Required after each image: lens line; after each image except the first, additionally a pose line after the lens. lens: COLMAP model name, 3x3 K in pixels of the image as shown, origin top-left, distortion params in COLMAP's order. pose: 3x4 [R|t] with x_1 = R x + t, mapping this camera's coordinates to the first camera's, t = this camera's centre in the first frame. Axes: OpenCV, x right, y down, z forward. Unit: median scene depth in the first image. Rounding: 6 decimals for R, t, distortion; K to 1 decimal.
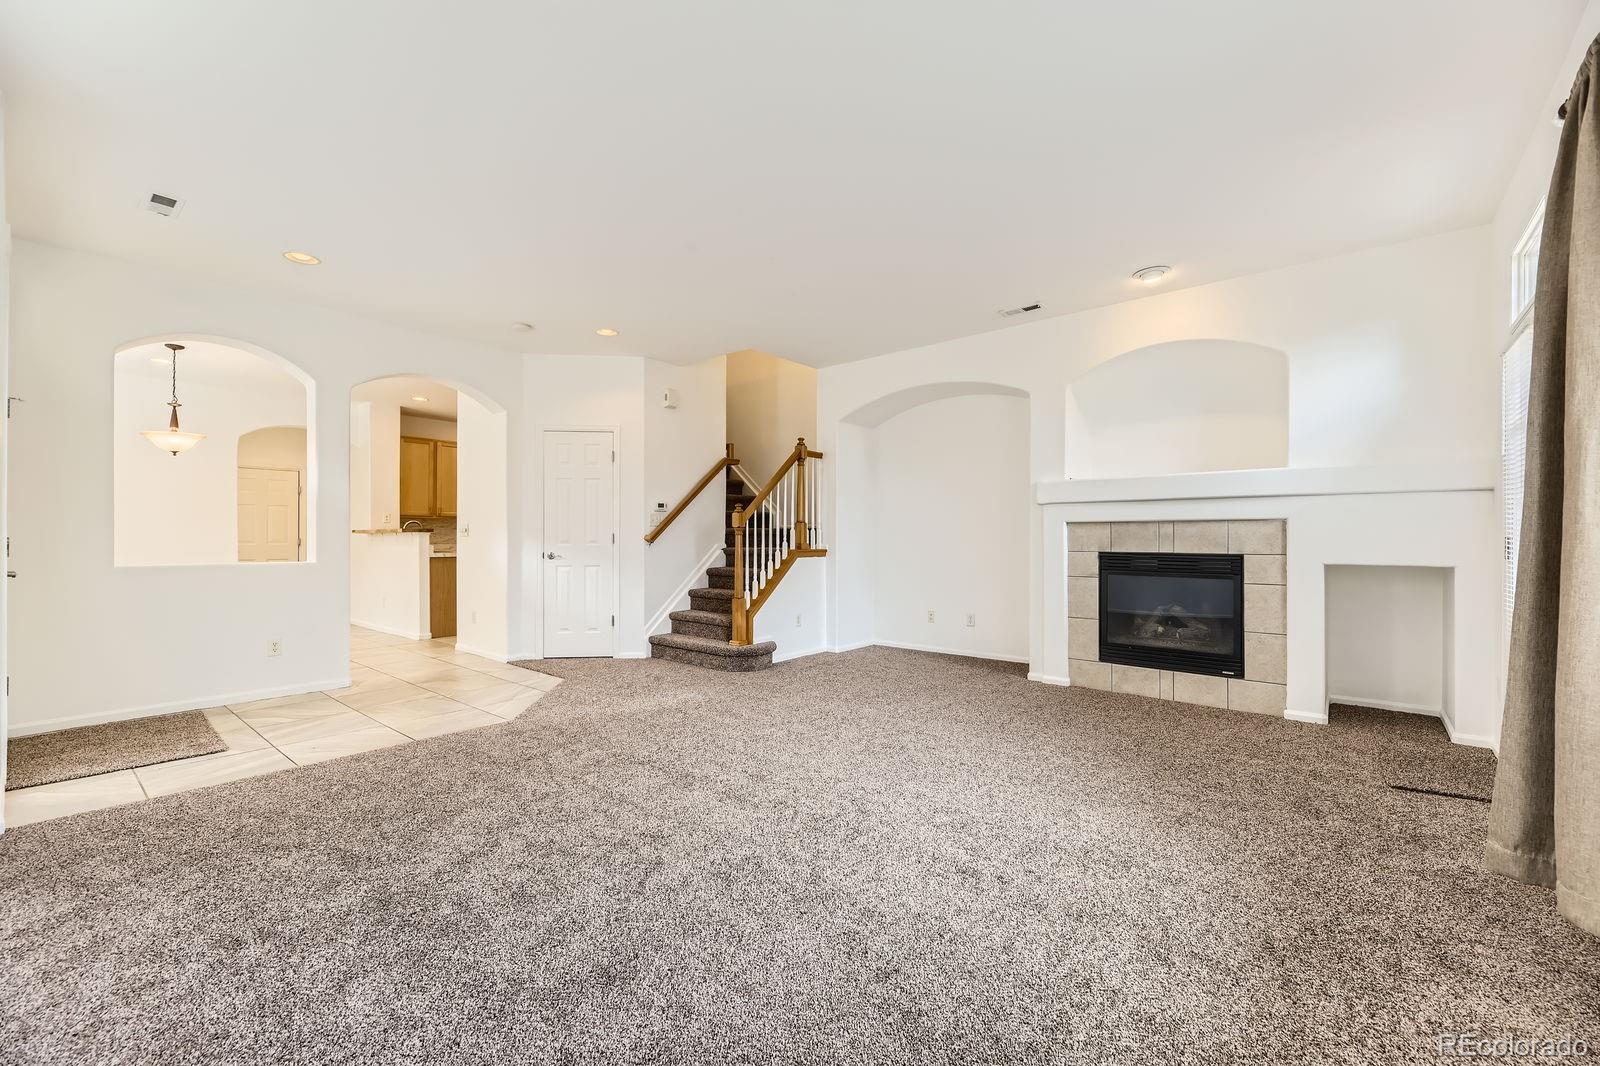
lens RADIAL K [[652.3, 0, 813.1], [0, 652.3, 539.7], [0, 0, 1]] dist [0.000062, 0.000089]
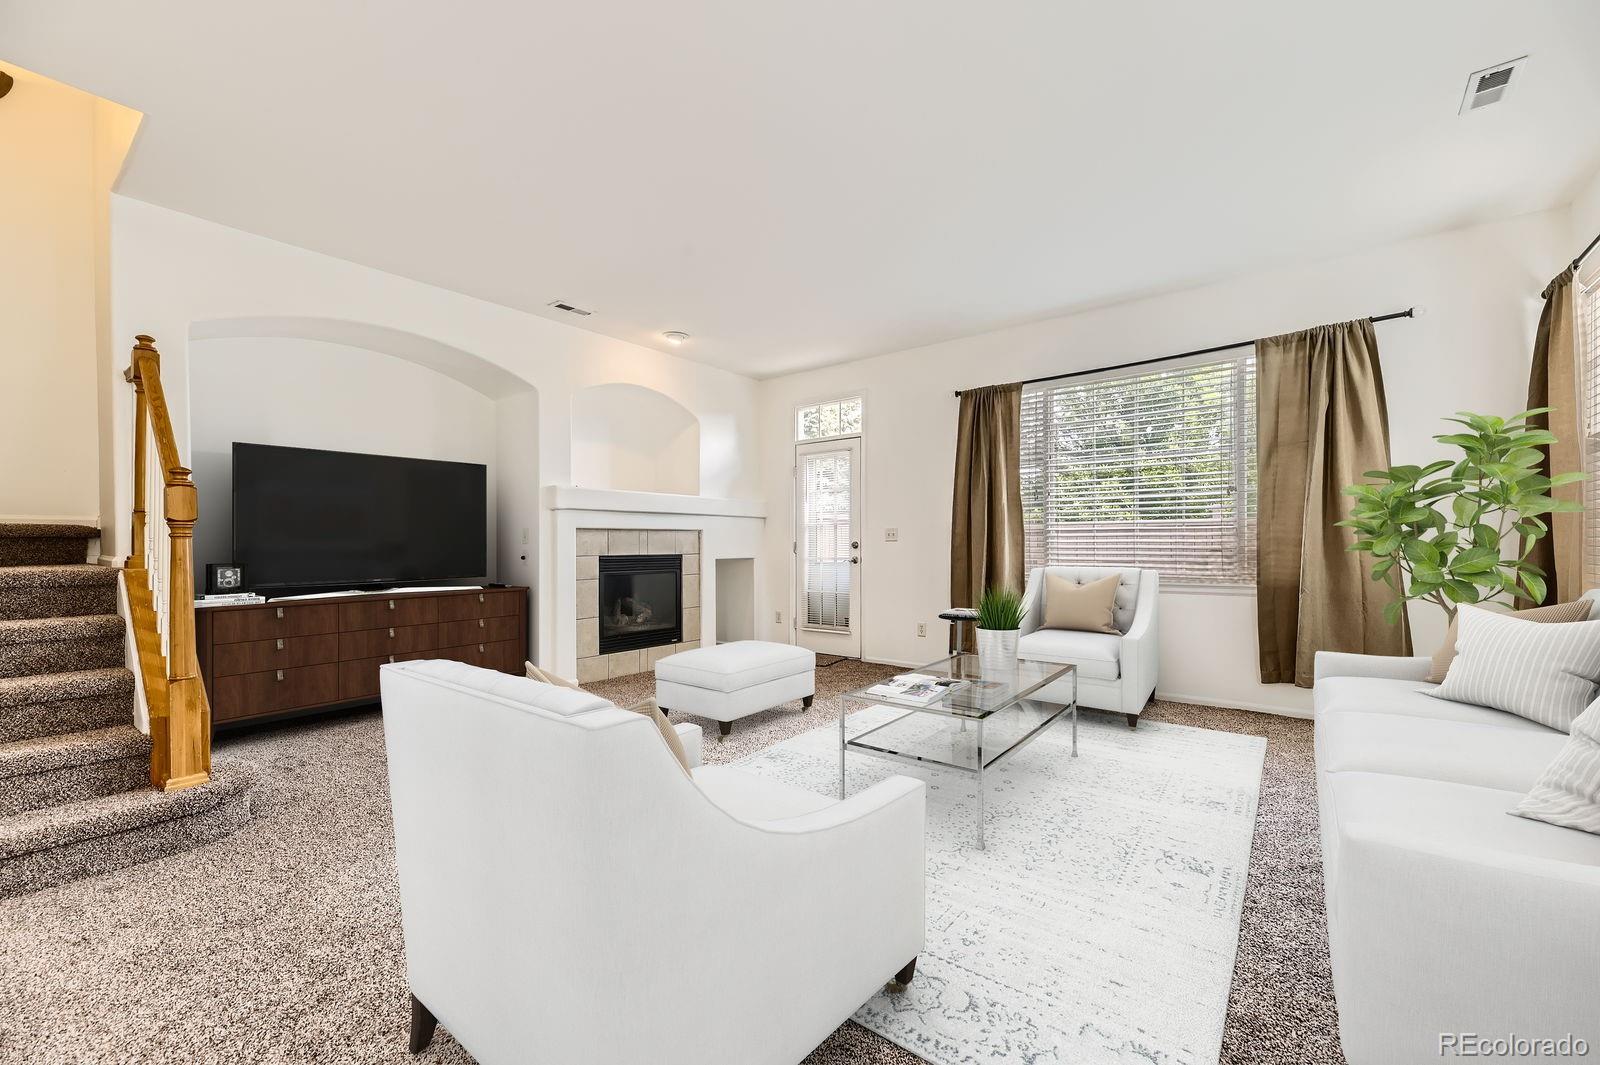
lens RADIAL K [[652.3, 0, 800.4], [0, 652.3, 541.0], [0, 0, 1]] dist [0.000062, 0.000089]
pose [[-0.032575, 0.001264, 0.999468, -0.675029], [0.003313, 0.999994, -0.001157, -0.003725], [-0.999464, 0.003273, -0.032579, 0.695651]]
